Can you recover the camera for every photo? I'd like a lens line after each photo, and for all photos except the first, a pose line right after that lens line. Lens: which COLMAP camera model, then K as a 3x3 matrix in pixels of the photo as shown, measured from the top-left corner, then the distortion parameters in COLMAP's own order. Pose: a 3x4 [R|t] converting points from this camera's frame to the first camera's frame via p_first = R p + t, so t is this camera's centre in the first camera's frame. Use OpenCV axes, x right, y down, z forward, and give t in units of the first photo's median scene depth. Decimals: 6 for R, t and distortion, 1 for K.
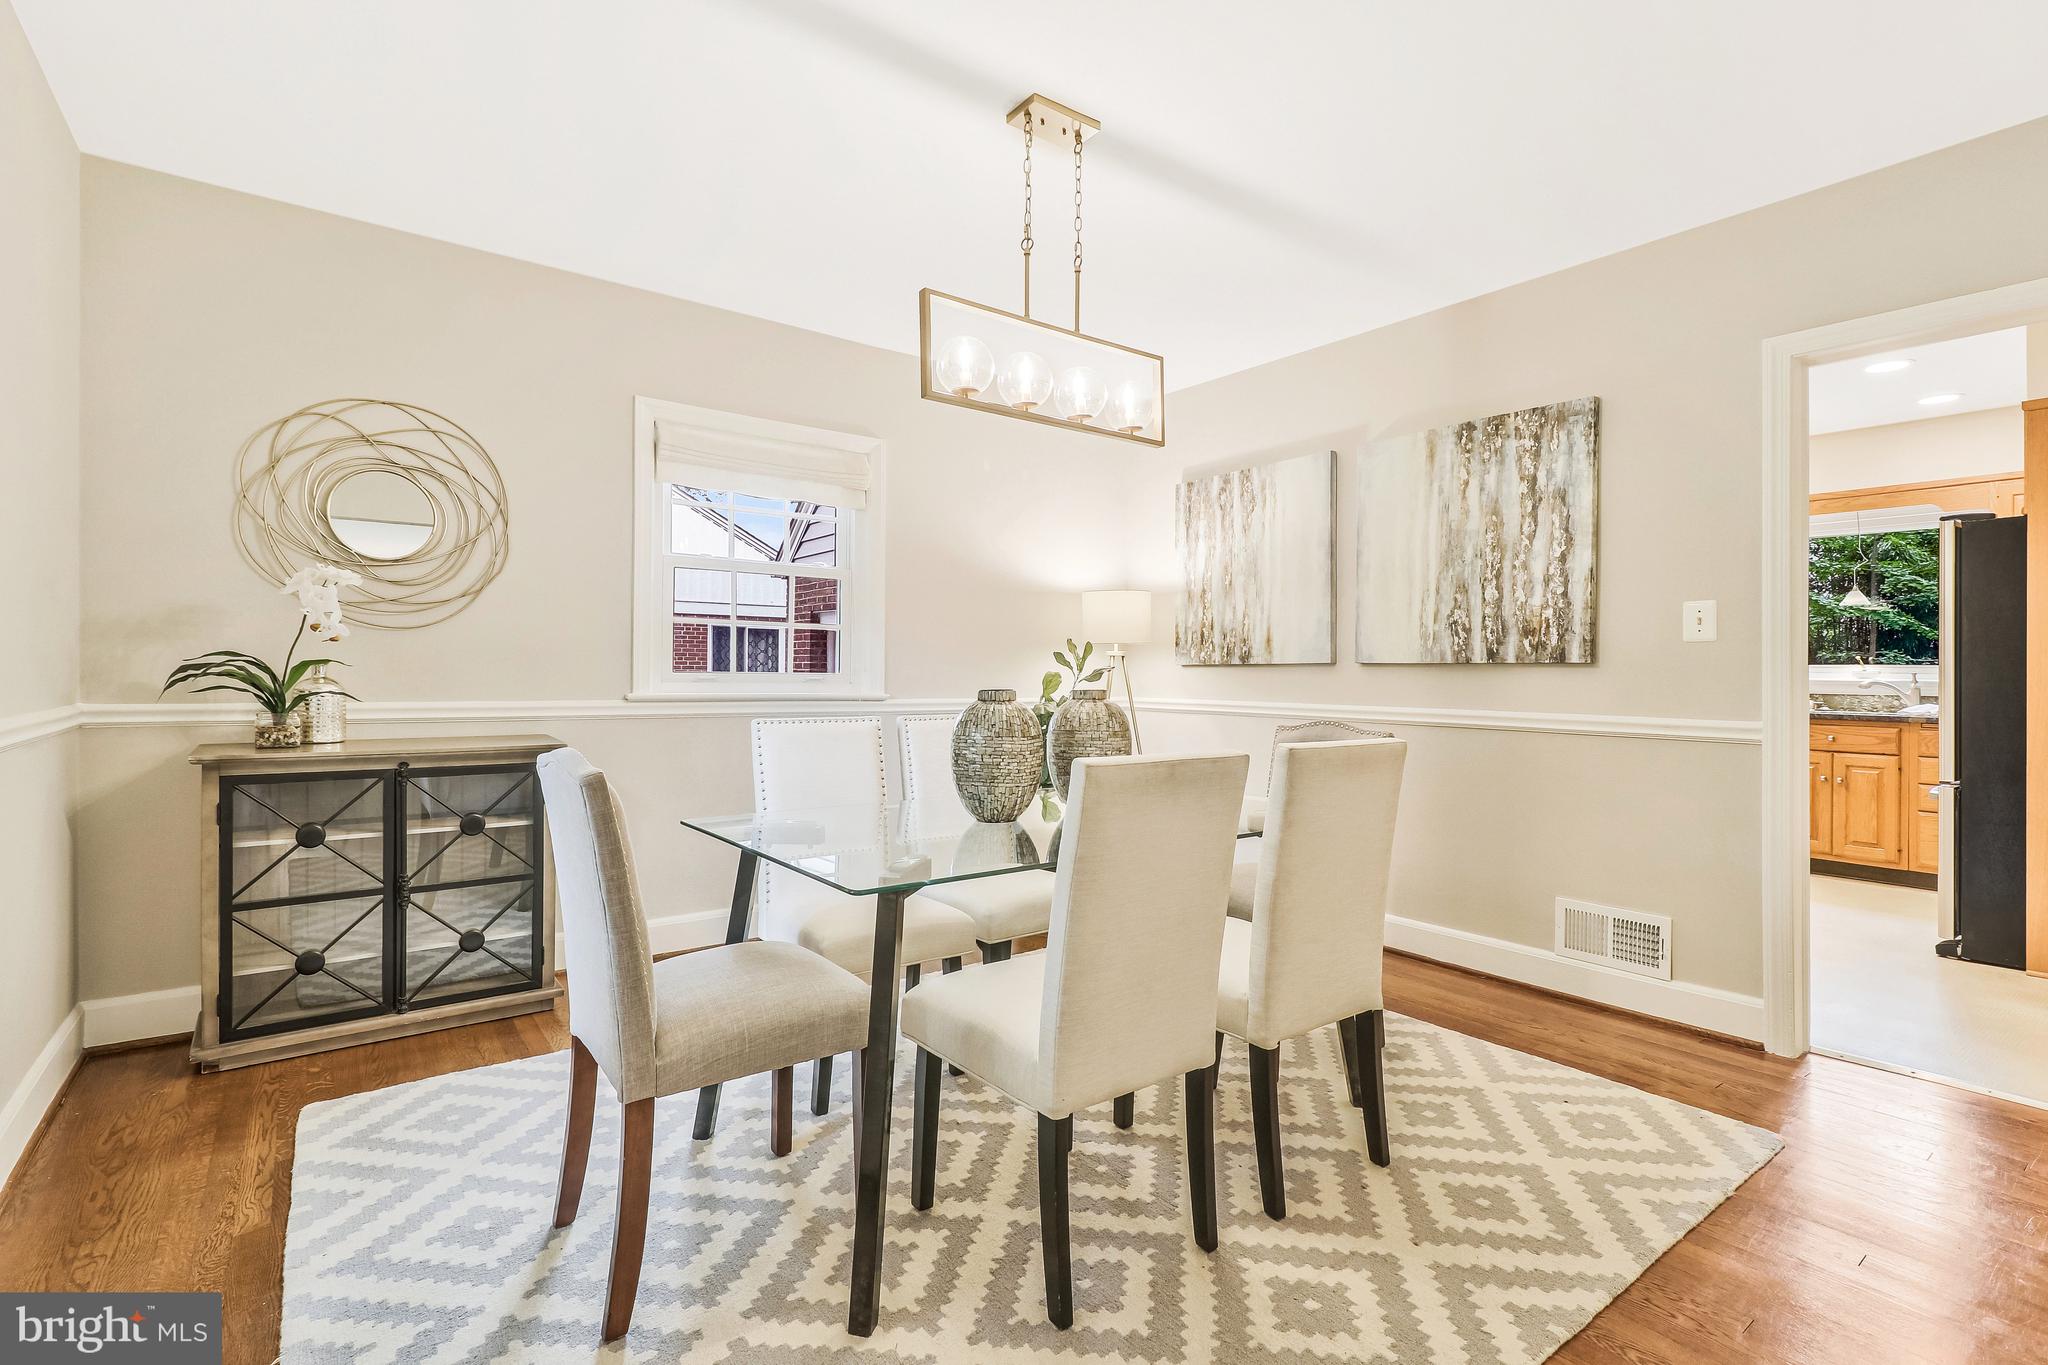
lens RADIAL K [[958.0, 0, 1037.5], [0, 958.0, 680.8], [0, 0, 1]] dist [0.003081, -0.000606]
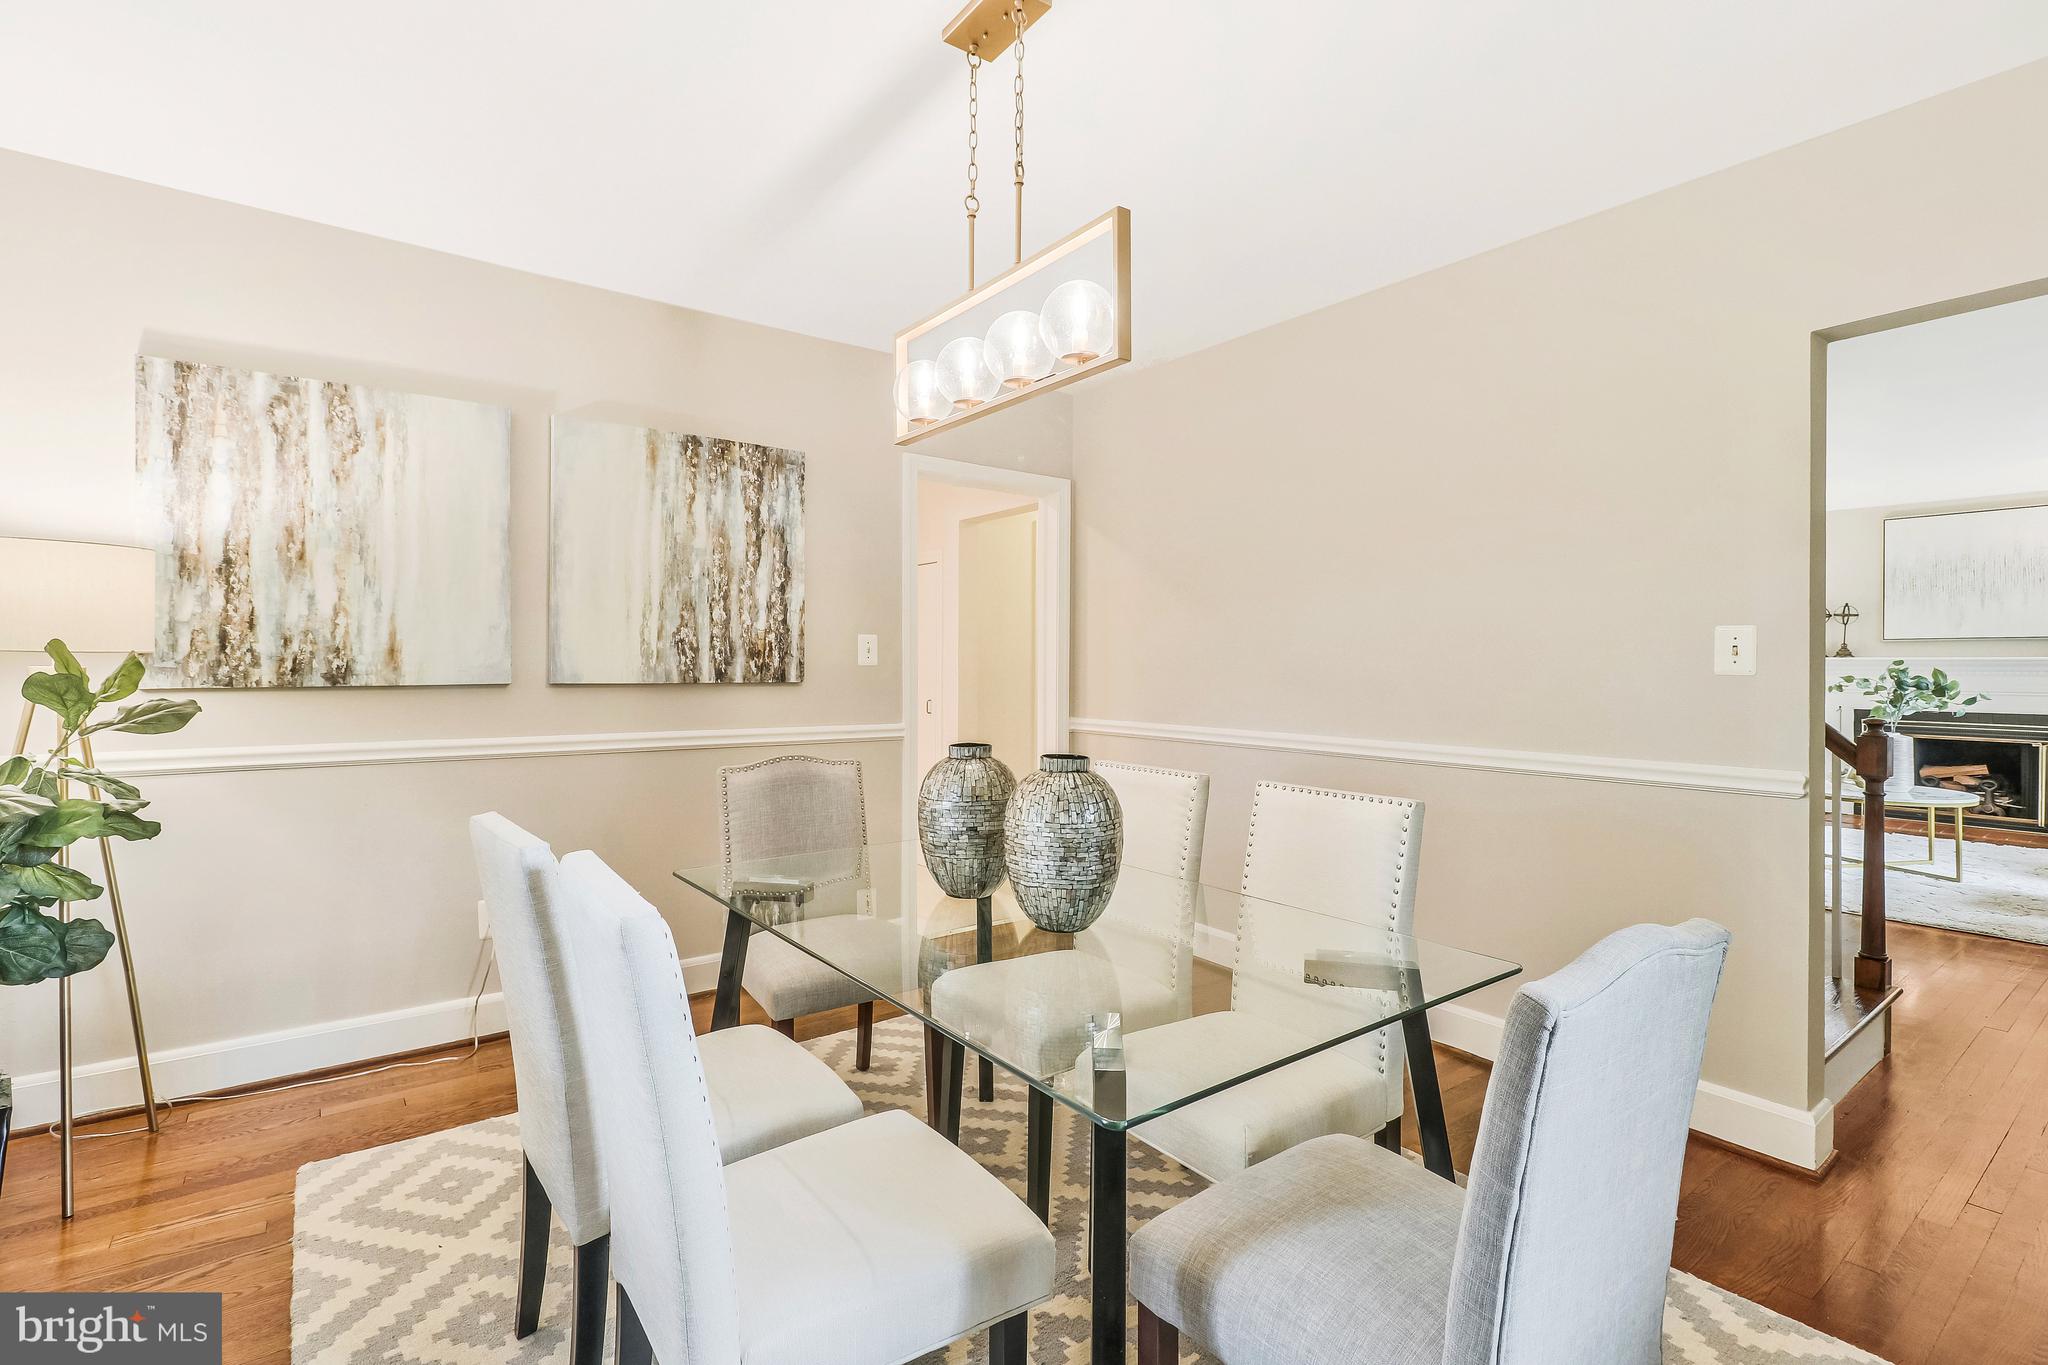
lens RADIAL K [[958.0, 0, 1012.4], [0, 958.0, 666.4], [0, 0, 1]] dist [0.003081, -0.000606]
pose [[0.008086, -0.008178, 0.999934, -0.533635], [0.003945, 0.999959, 0.008147, -0.042970], [-0.999960, 0.003878, 0.008118, 0.681760]]
